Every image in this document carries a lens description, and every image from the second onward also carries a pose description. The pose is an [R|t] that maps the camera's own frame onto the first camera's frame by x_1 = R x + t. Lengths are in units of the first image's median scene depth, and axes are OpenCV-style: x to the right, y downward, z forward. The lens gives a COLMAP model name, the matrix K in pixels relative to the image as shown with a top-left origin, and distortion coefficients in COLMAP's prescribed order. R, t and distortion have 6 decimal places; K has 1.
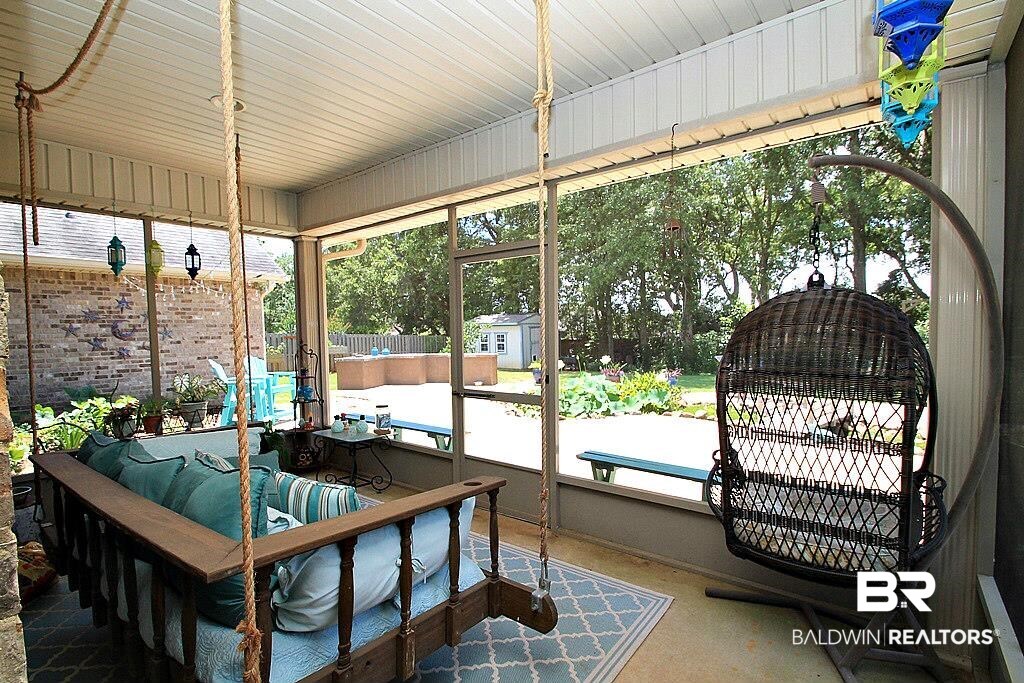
lens RADIAL K [[486.3, 0, 502.8], [0, 486.3, 353.2], [0, 0, 1]] dist [0.021715, -0.019870]
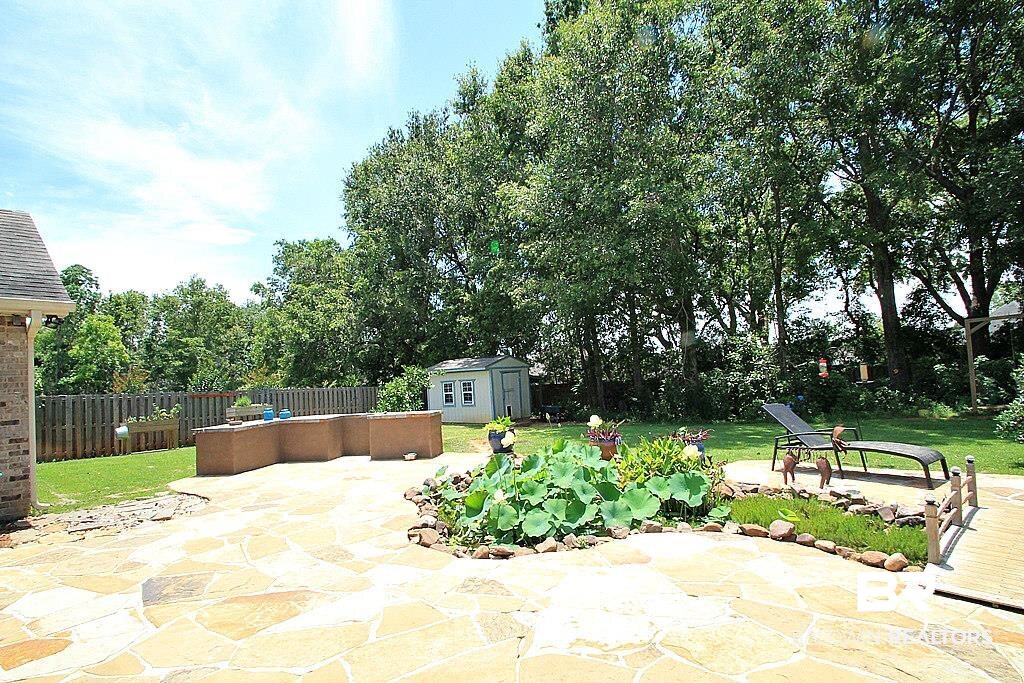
lens RADIAL K [[486.3, 0, 502.8], [0, 486.3, 353.2], [0, 0, 1]] dist [0.021715, -0.019870]
pose [[0.999032, -0.037954, 0.022245, 0.038539], [0.039897, 0.994714, -0.094615, -0.006409], [-0.018536, 0.095410, 0.995265, 0.163712]]
